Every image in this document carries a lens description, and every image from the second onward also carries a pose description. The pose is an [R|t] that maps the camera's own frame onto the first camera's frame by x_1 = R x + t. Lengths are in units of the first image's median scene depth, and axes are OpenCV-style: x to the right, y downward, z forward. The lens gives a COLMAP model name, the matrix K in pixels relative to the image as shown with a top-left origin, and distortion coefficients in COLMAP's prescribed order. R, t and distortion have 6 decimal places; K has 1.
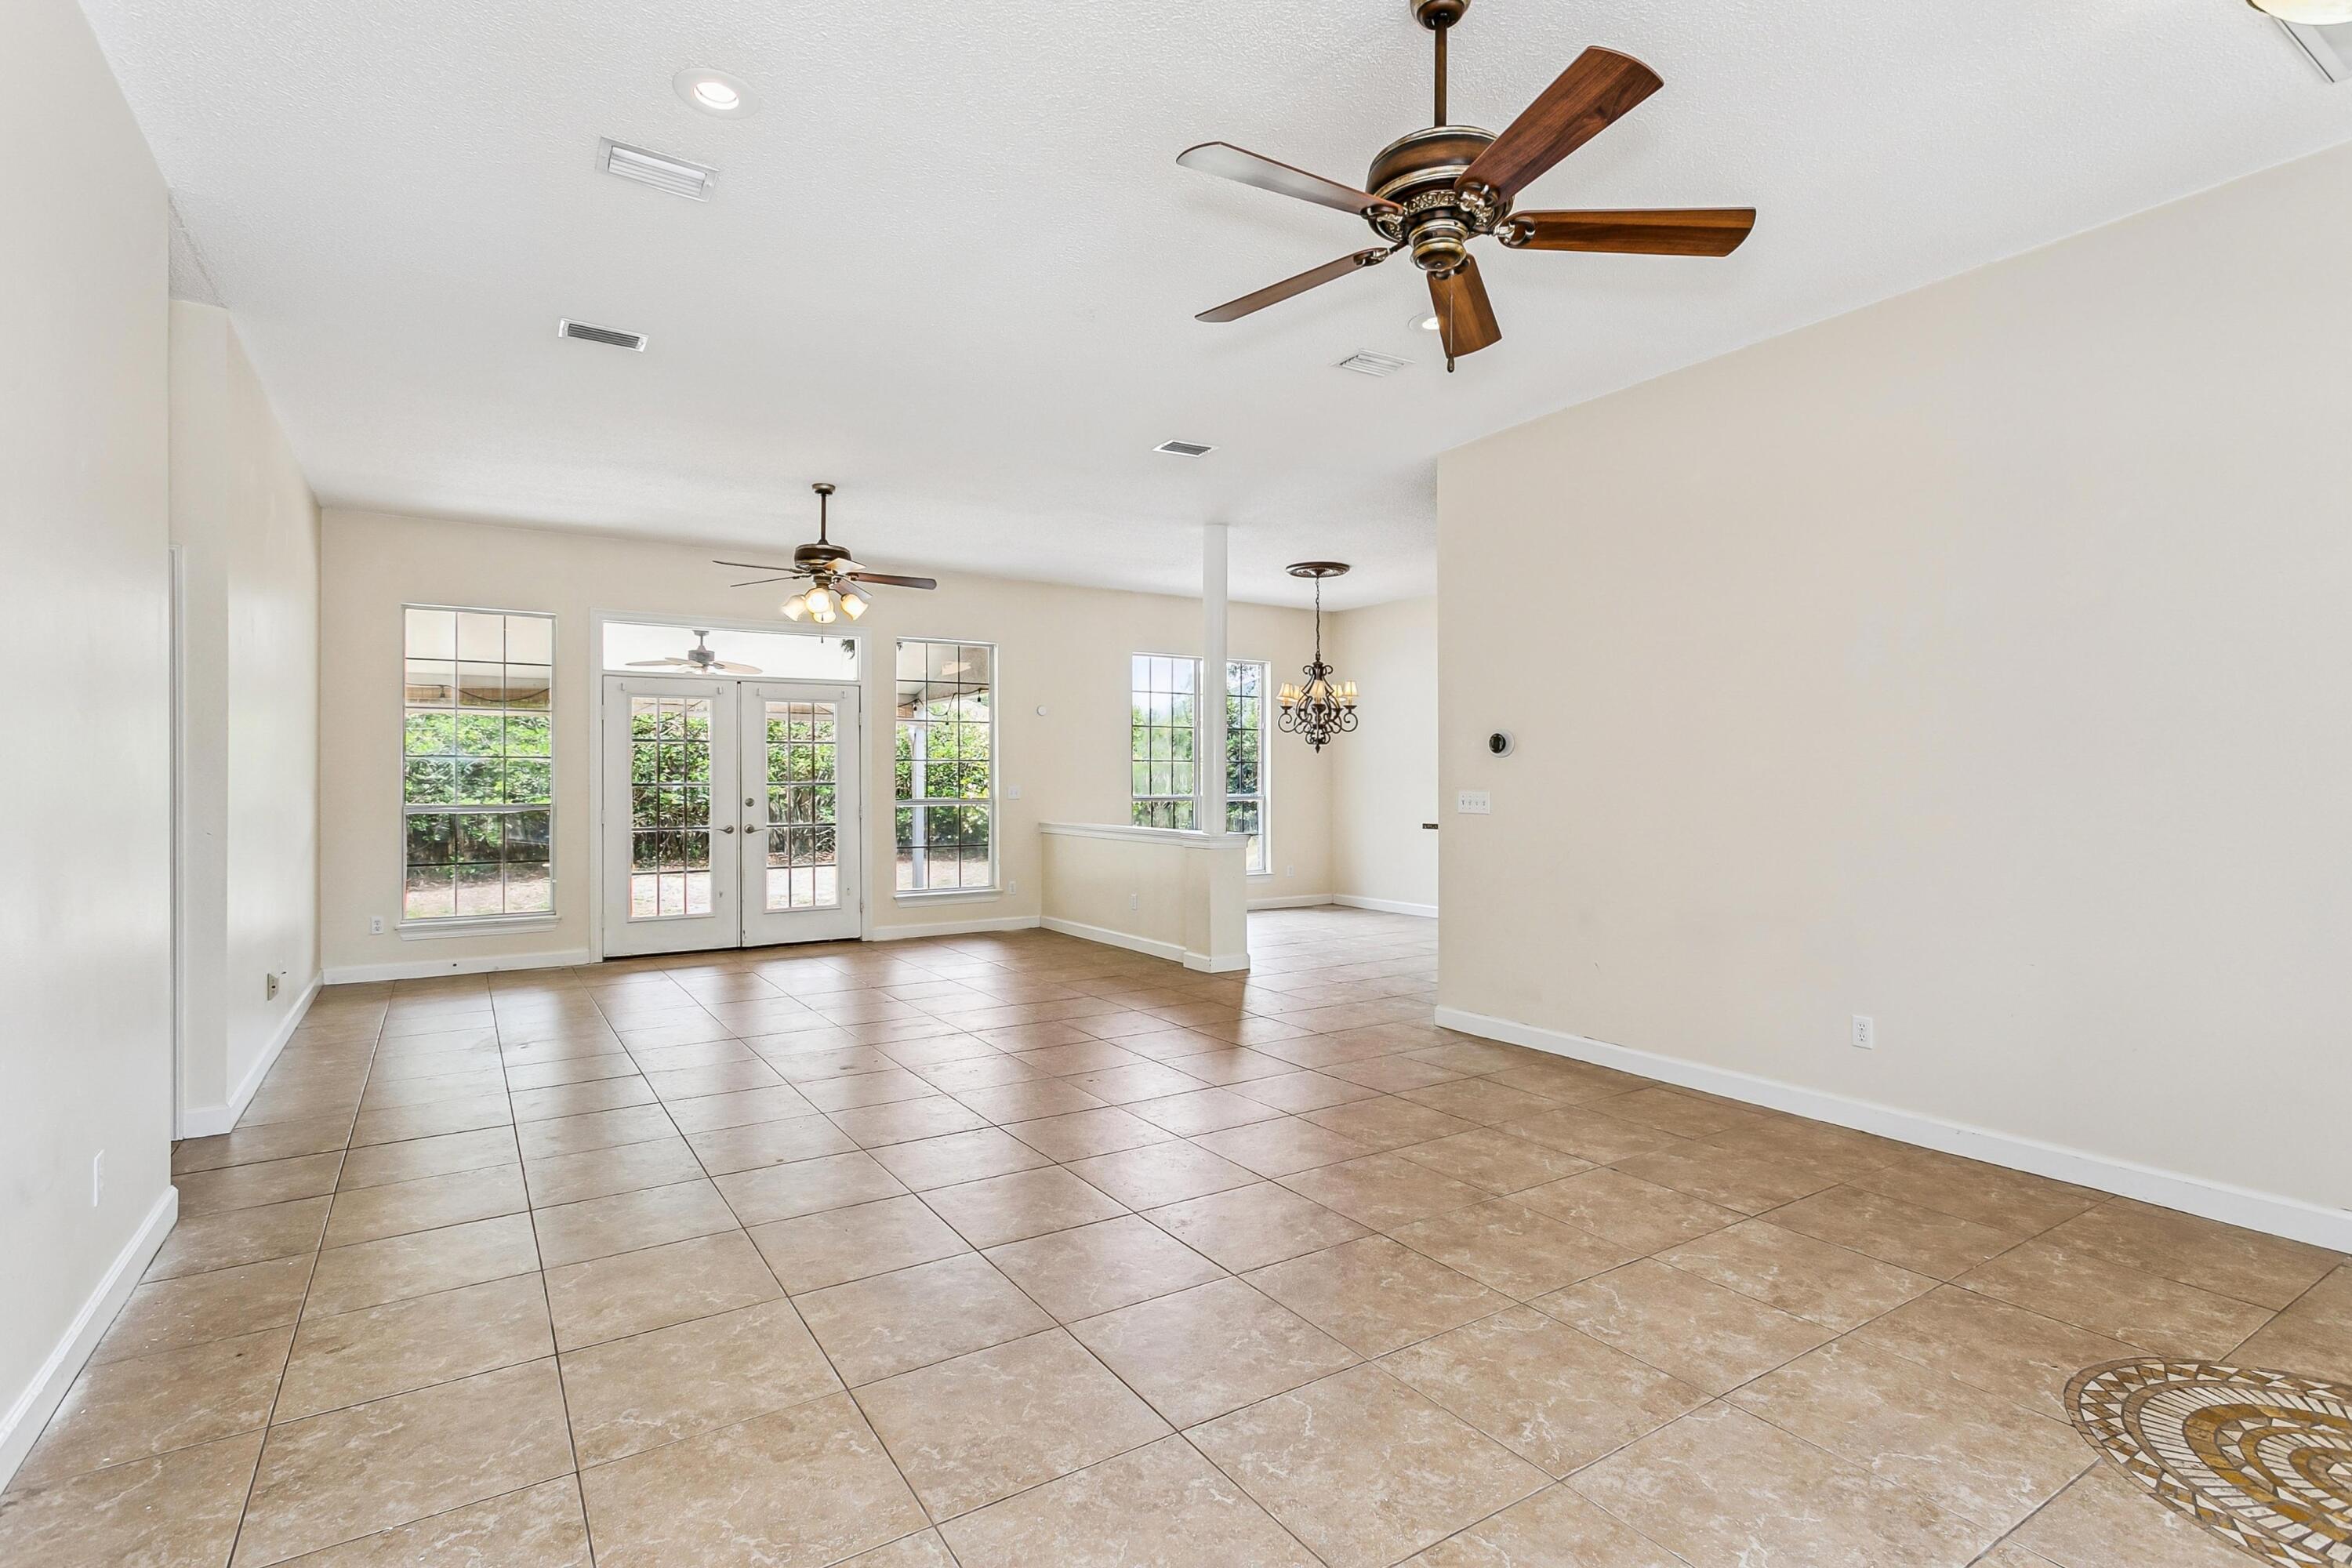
lens RADIAL K [[1124.5, 0, 1177.6], [0, 1124.5, 784.3], [0, 0, 1]] dist [0.006277, -0.000763]
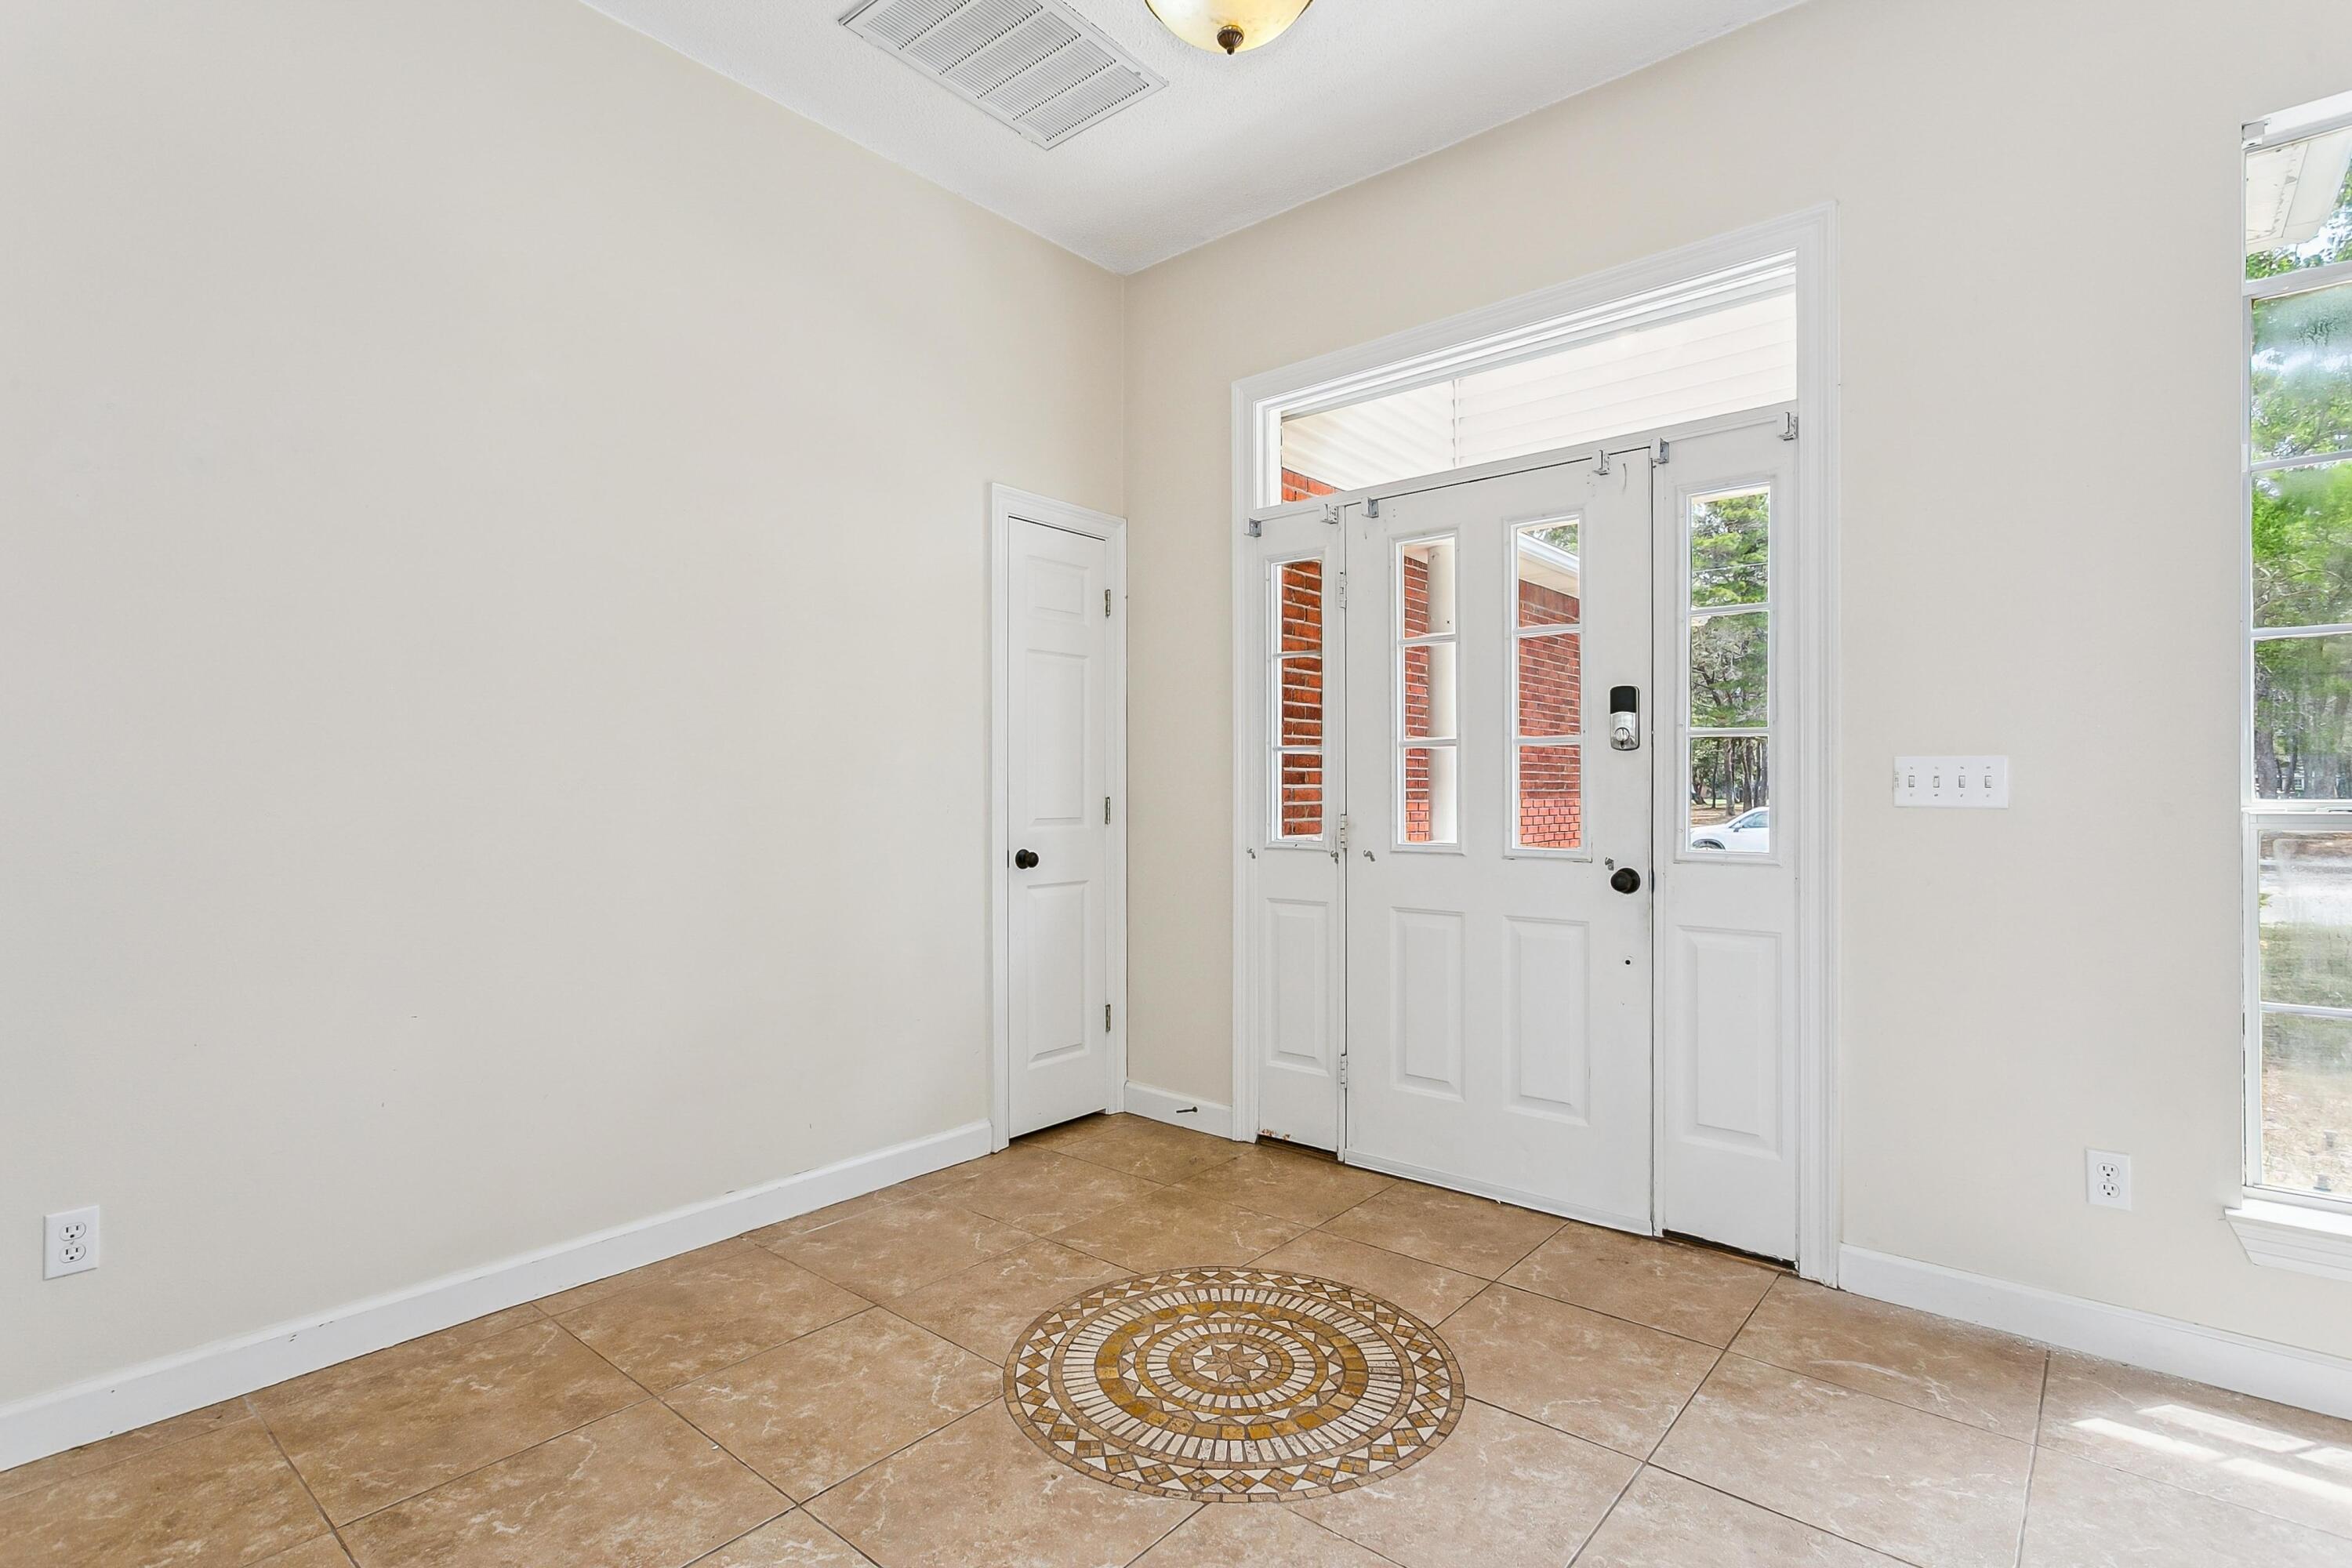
lens RADIAL K [[1124.5, 0, 1171.7], [0, 1124.5, 787.8], [0, 0, 1]] dist [0.006277, -0.000763]
pose [[-0.285773, 0.001781, 0.958296, 0.008783], [0.002896, 0.999995, -0.000994, 0.035529], [-0.958293, 0.002491, -0.285777, 0.938267]]
